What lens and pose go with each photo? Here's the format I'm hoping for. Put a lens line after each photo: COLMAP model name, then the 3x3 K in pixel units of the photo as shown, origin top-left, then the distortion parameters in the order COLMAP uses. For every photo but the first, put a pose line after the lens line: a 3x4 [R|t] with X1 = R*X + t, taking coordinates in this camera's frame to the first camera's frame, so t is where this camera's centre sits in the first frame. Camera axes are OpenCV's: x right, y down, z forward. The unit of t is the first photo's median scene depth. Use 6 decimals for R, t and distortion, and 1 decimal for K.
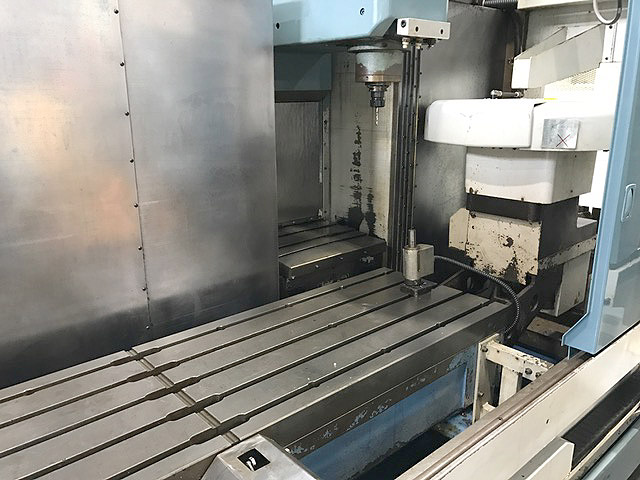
lens RADIAL K [[530.9, 0, 314.7], [0, 530.9, 241.6], [0, 0, 1]] dist [0.023443, -0.027671]
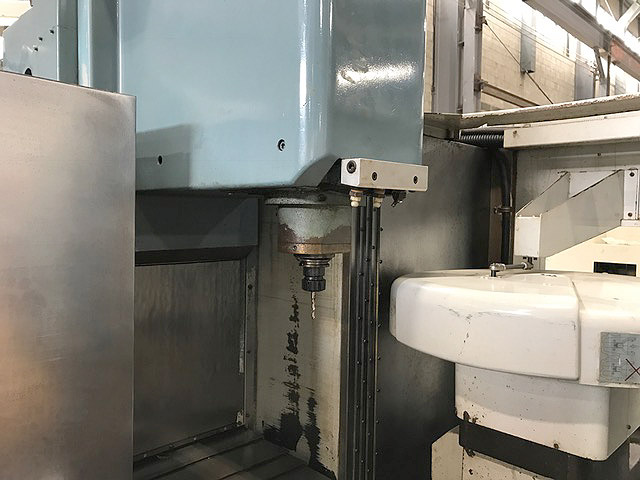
lens RADIAL K [[530.9, 0, 321.7], [0, 530.9, 236.2], [0, 0, 1]] dist [0.023443, -0.027671]
pose [[0.996430, 0.020350, 0.081933, 0.063333], [-0.001098, 0.973556, -0.228446, -0.146253], [-0.084415, 0.227540, 0.970103, 0.330037]]
